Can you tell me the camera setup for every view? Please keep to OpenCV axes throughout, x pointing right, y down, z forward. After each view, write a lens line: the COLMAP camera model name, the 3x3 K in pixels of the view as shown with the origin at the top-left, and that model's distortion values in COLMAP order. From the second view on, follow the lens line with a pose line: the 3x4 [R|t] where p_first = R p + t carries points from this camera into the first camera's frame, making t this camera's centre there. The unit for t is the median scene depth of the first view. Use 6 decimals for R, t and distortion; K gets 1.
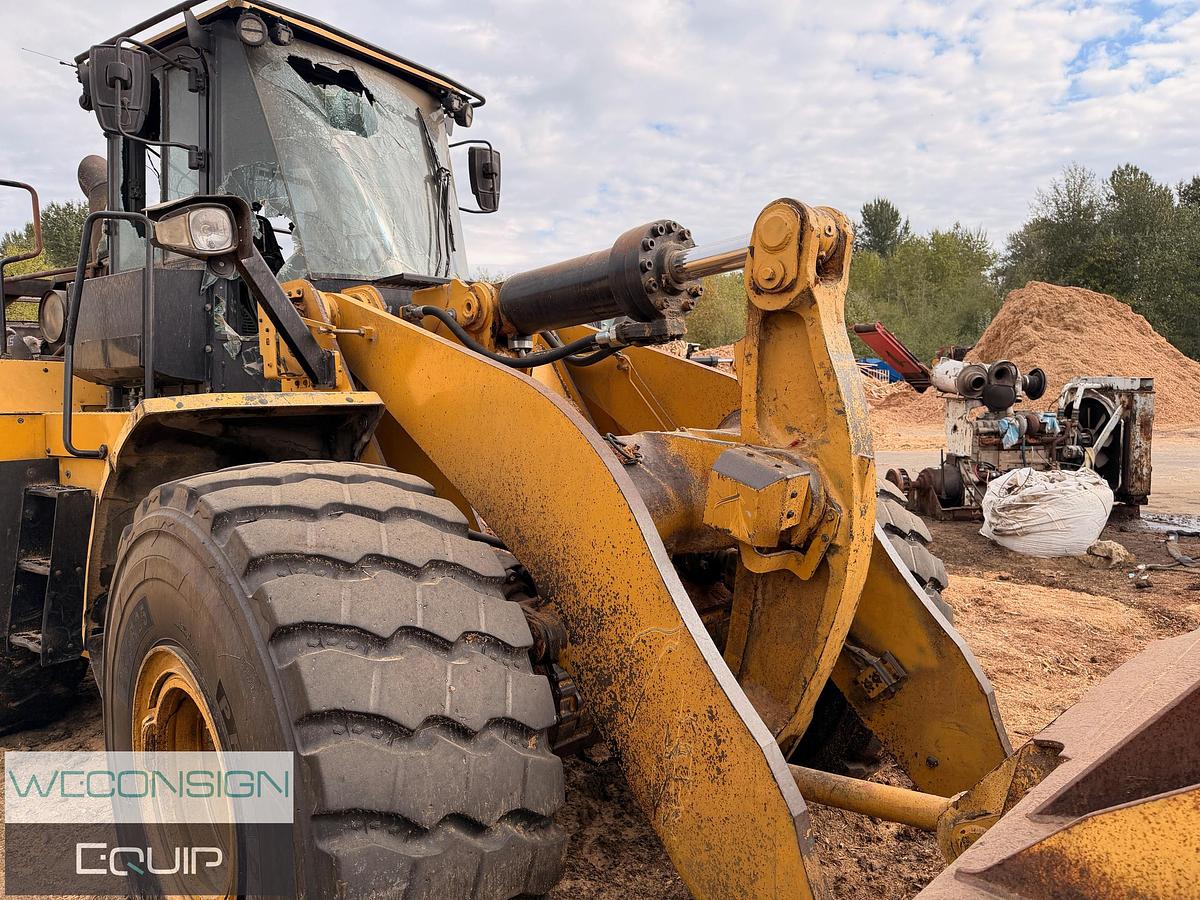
lens RADIAL K [[844.8, 0, 599.9], [0, 844.8, 440.5], [0, 0, 1]] dist [0.050293, -0.066780]
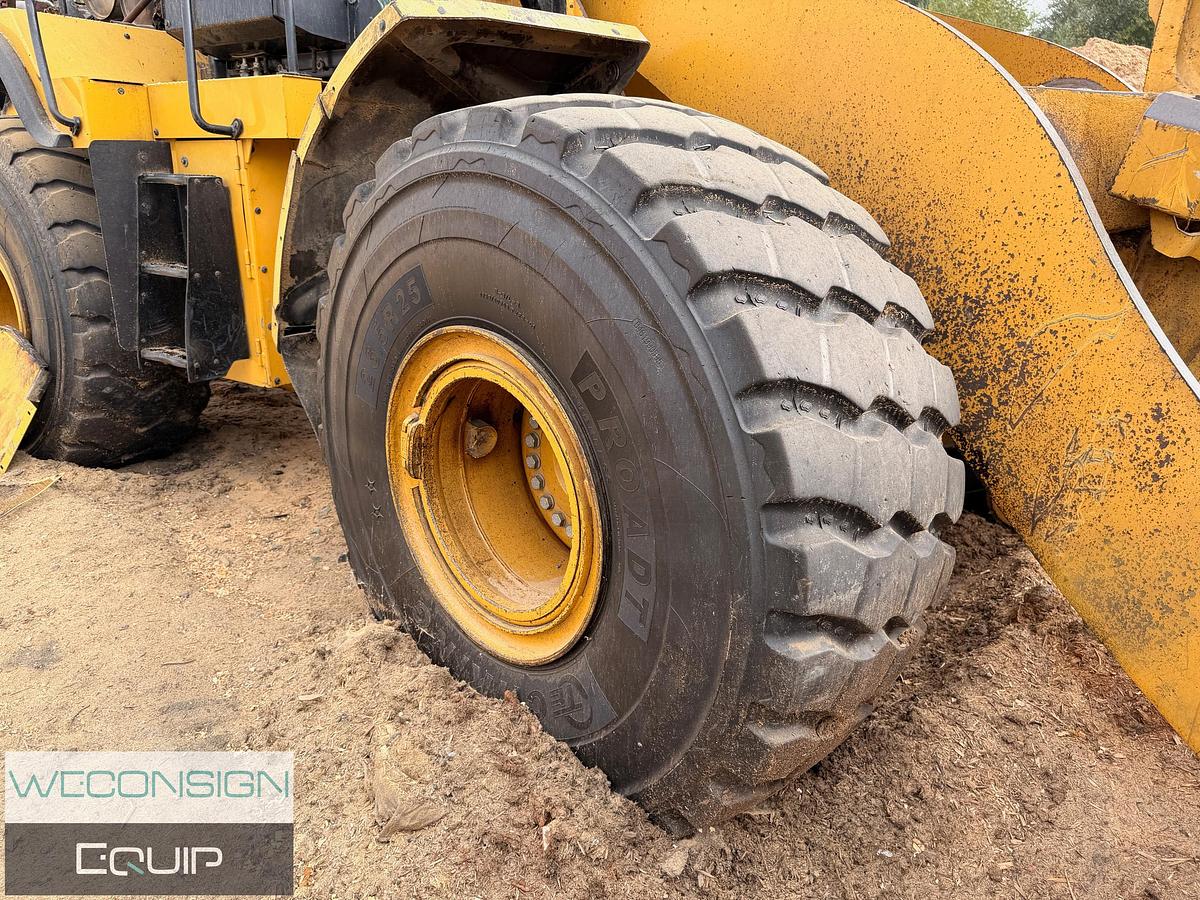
lens RADIAL K [[844.8, 0, 614.0], [0, 844.8, 446.4], [0, 0, 1]] dist [0.050293, -0.066780]
pose [[0.999482, 0.018268, 0.026507, -0.310826], [-0.024591, 0.964631, 0.262454, 0.112097], [-0.020775, -0.262970, 0.964580, 0.154338]]
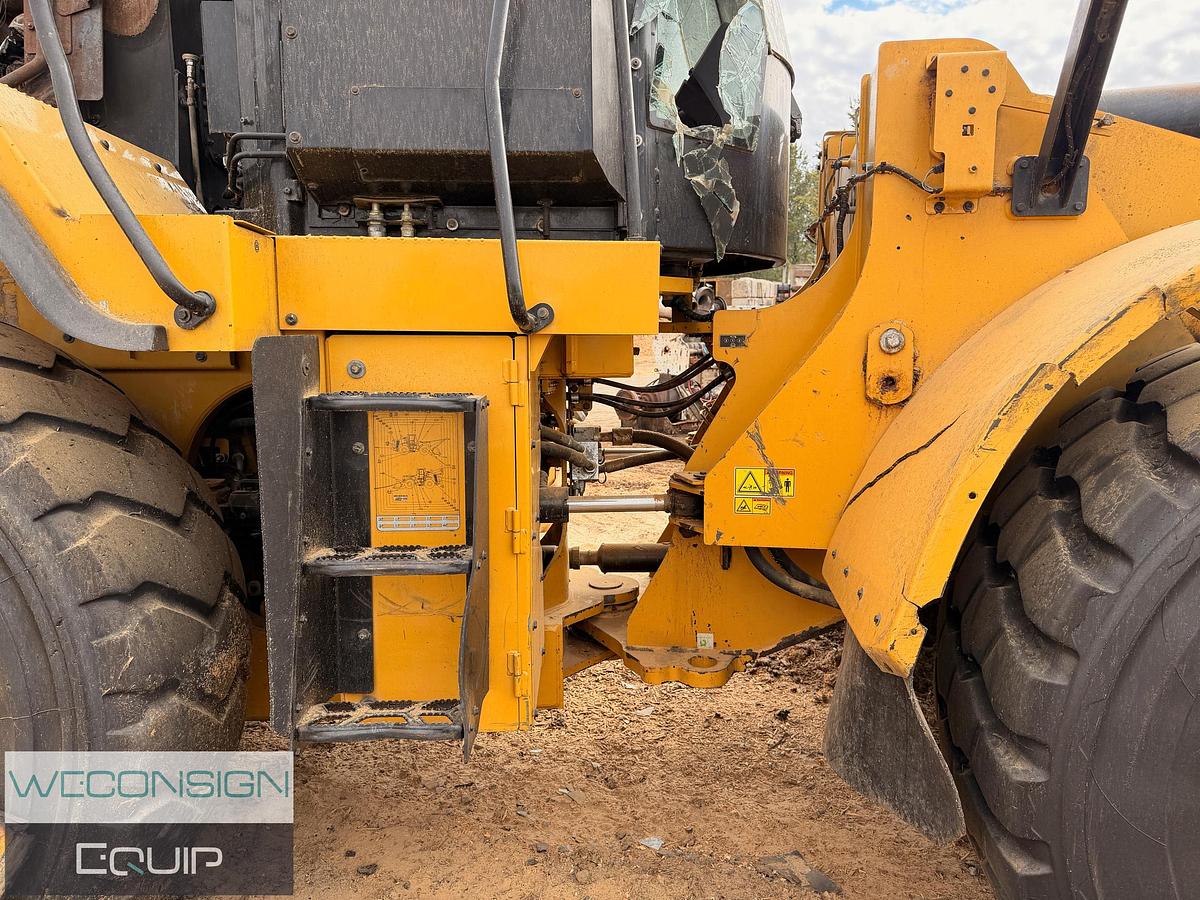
lens RADIAL K [[844.8, 0, 597.1], [0, 844.8, 457.8], [0, 0, 1]] dist [0.050293, -0.066780]
pose [[0.780443, -0.073447, 0.620898, -1.172228], [0.020217, 0.995521, 0.092350, 0.066723], [-0.624900, -0.059521, 0.778432, 0.783673]]
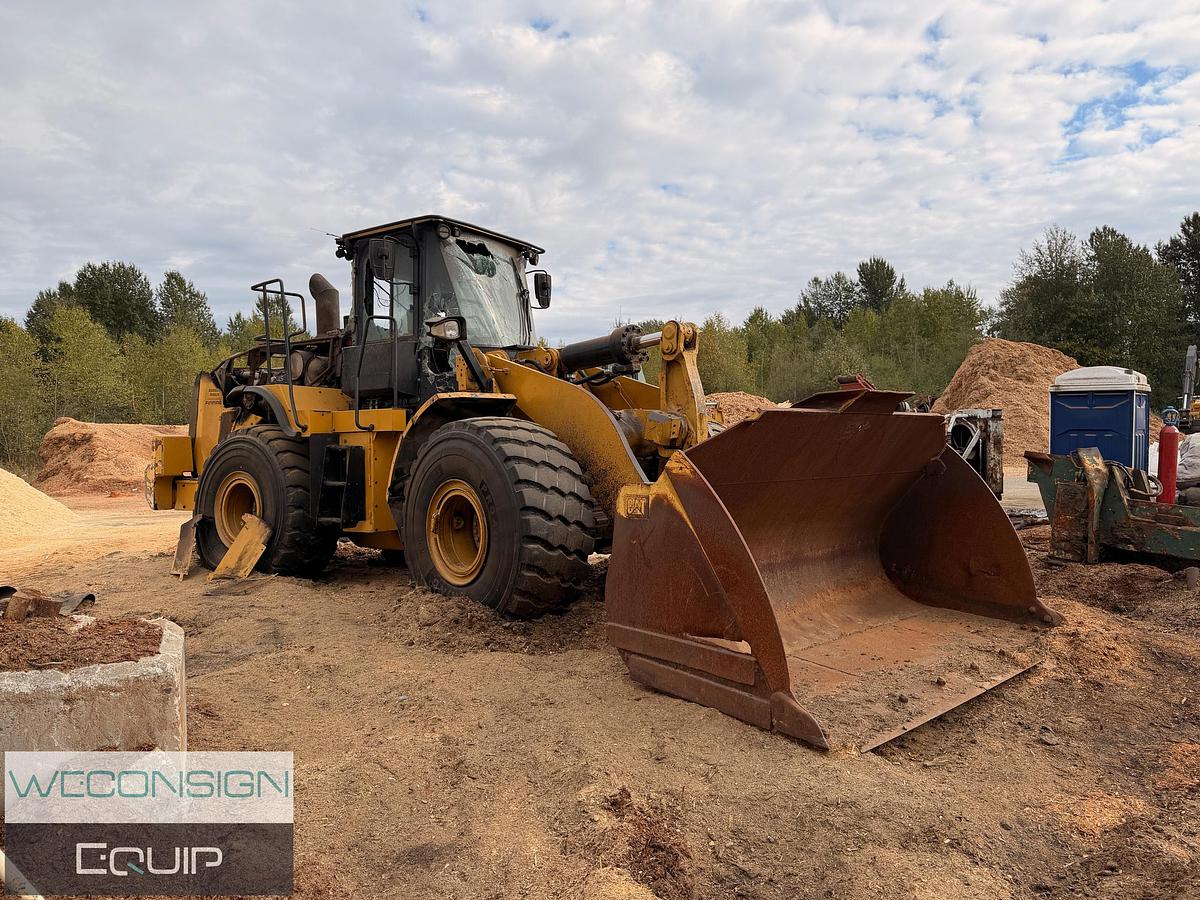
lens RADIAL K [[844.8, 0, 607.8], [0, 844.8, 435.0], [0, 0, 1]] dist [0.050293, -0.066780]
pose [[0.999999, -0.001224, -0.000928, 0.007688], [0.001158, 0.997630, -0.068801, 0.234901], [0.001010, 0.068800, 0.997630, -1.460452]]
